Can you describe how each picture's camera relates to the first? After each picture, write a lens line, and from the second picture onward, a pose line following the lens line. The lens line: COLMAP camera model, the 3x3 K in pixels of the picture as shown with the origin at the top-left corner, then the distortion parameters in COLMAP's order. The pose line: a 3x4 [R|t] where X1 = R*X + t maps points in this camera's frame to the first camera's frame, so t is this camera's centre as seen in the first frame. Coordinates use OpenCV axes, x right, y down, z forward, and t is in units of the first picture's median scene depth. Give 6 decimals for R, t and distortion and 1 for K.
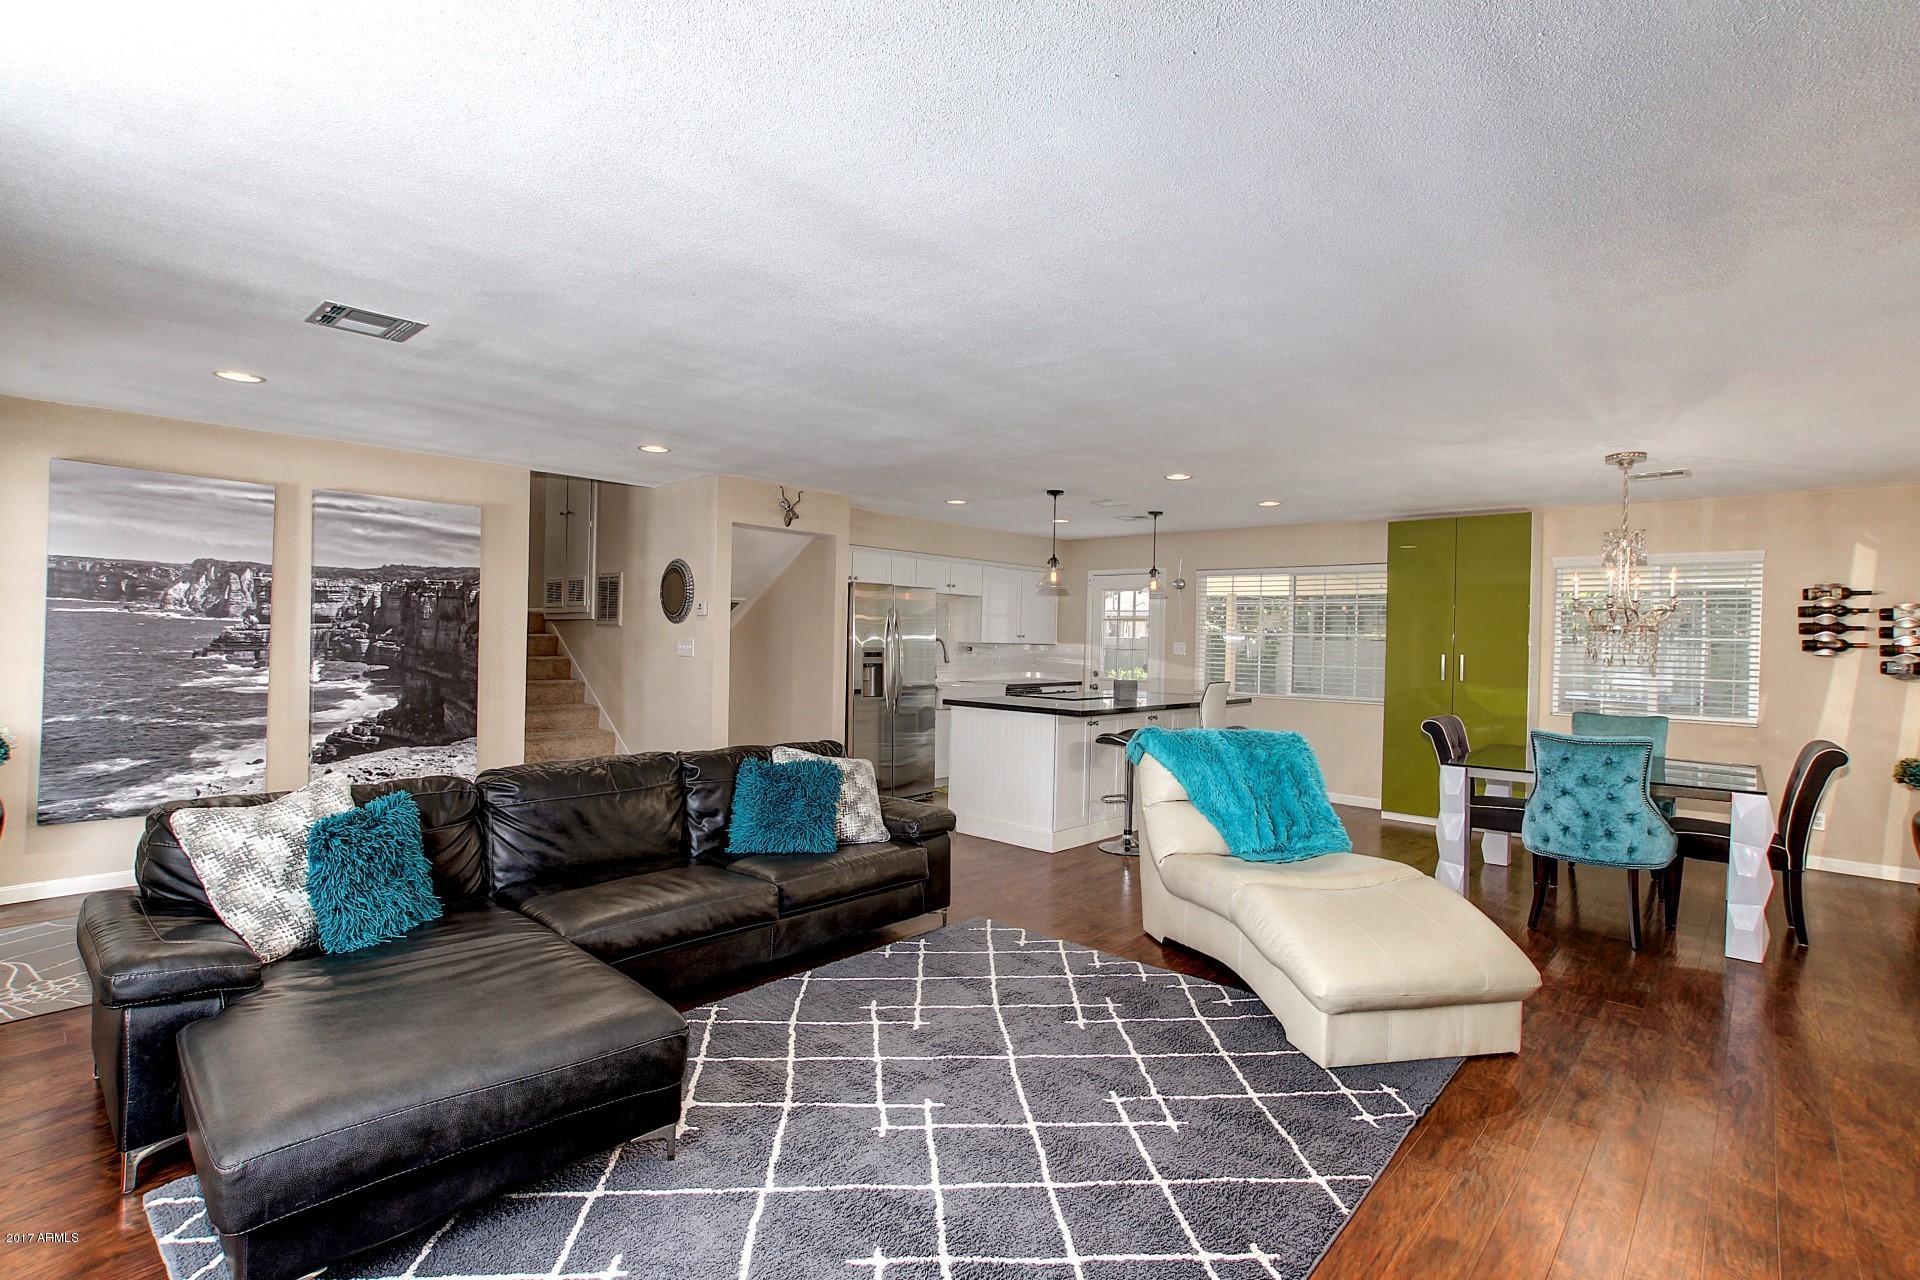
lens RADIAL K [[903.6, 0, 953.4], [0, 903.6, 645.7], [0, 0, 1]] dist [-0.031462, 0.010516]
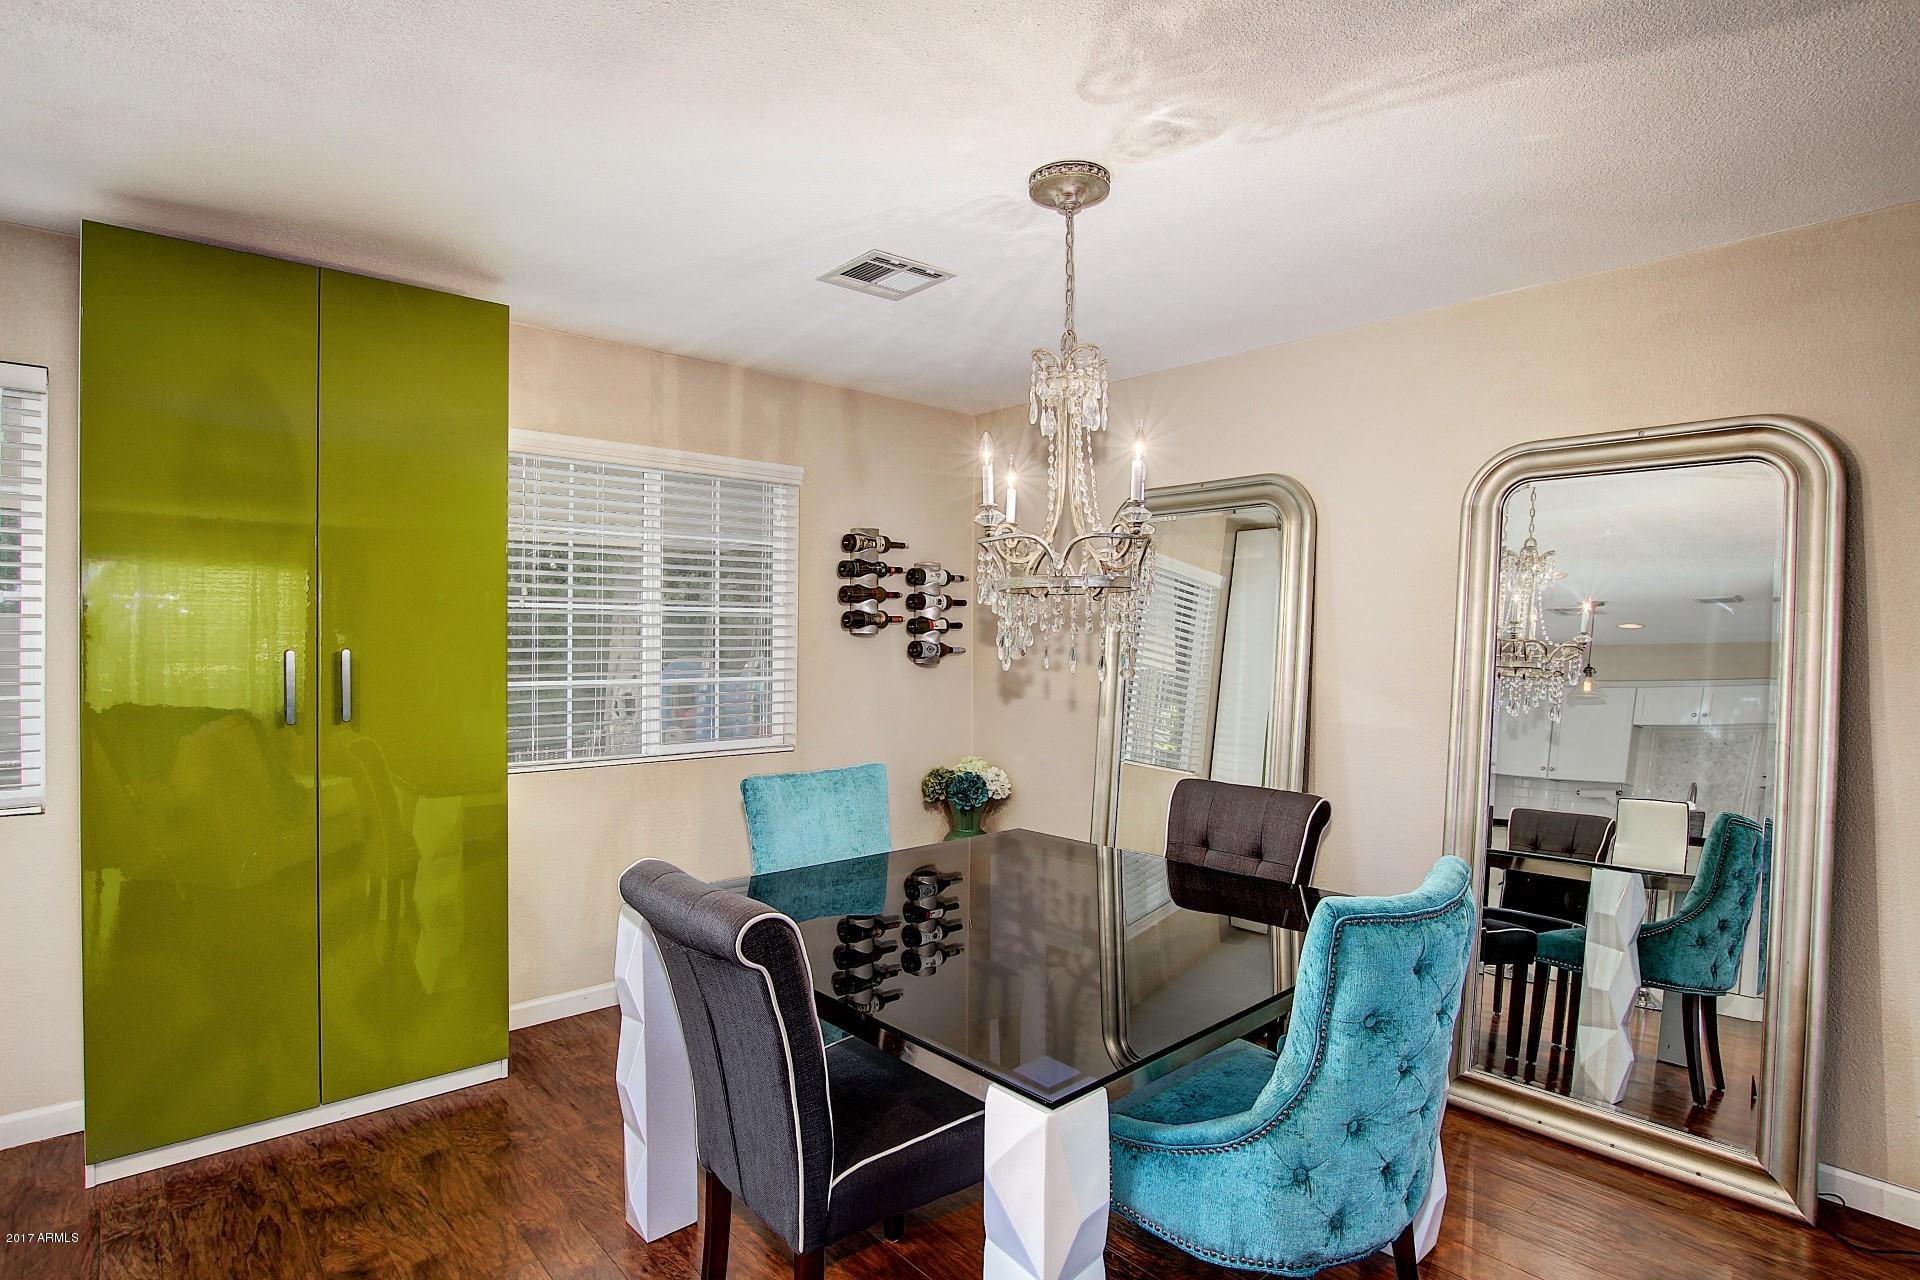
lens RADIAL K [[962.7, 0, 952.7], [0, 962.7, 642.6], [0, 0, 1]] dist [-0.026582, 0.002393]
pose [[0.104685, -0.031416, 0.994009, 0.269723], [0.000672, 0.999503, 0.031518, -0.006272], [-0.994505, -0.002632, 0.104655, 0.913274]]
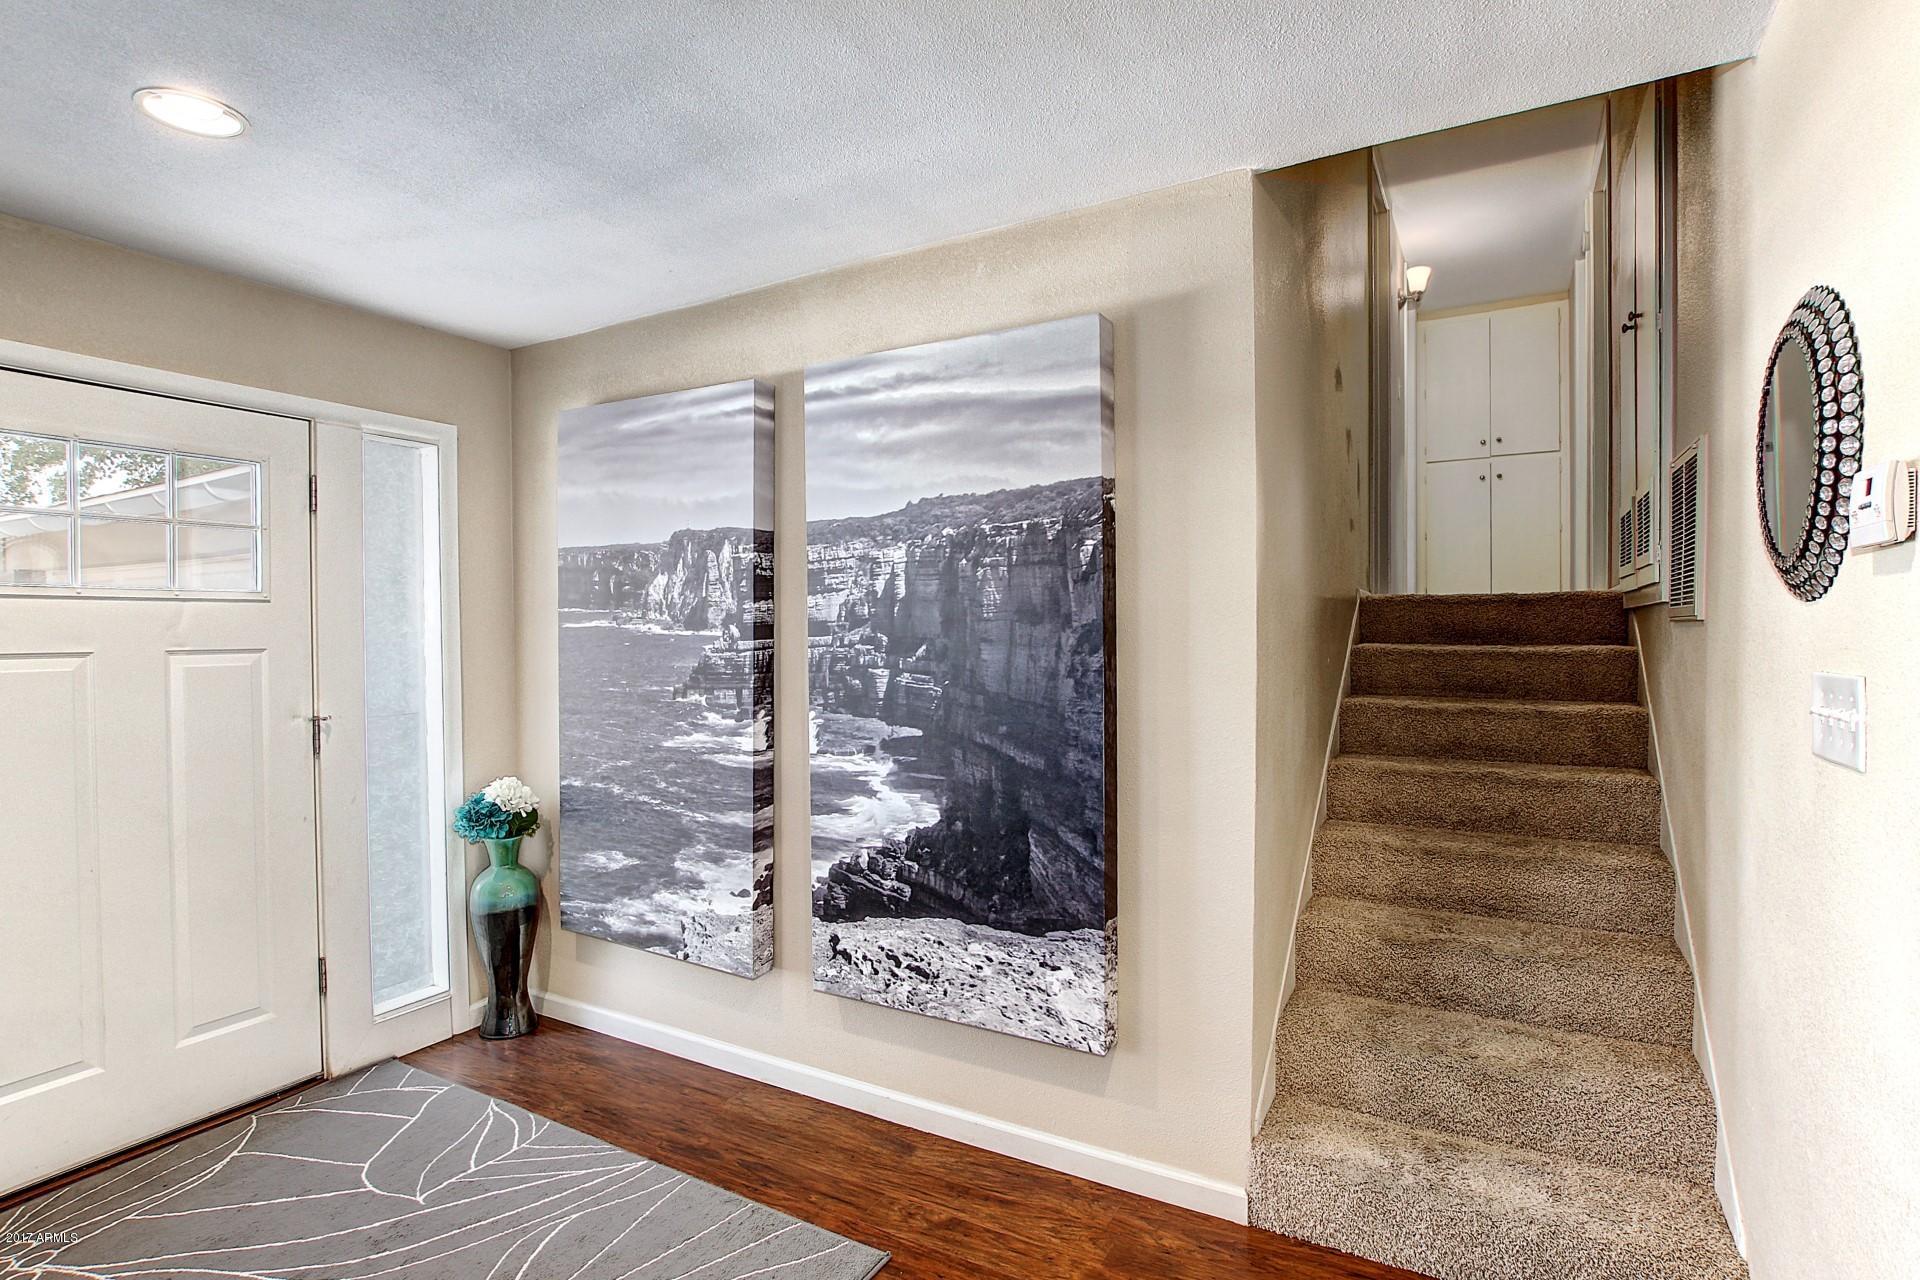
lens RADIAL K [[903.6, 0, 986.8], [0, 903.6, 643.6], [0, 0, 1]] dist [-0.031462, 0.010516]
pose [[0.261585, -0.008085, -0.965147, -0.196971], [0.002592, 0.999967, -0.007674, -0.016416], [0.965177, -0.000495, 0.261597, 0.929464]]
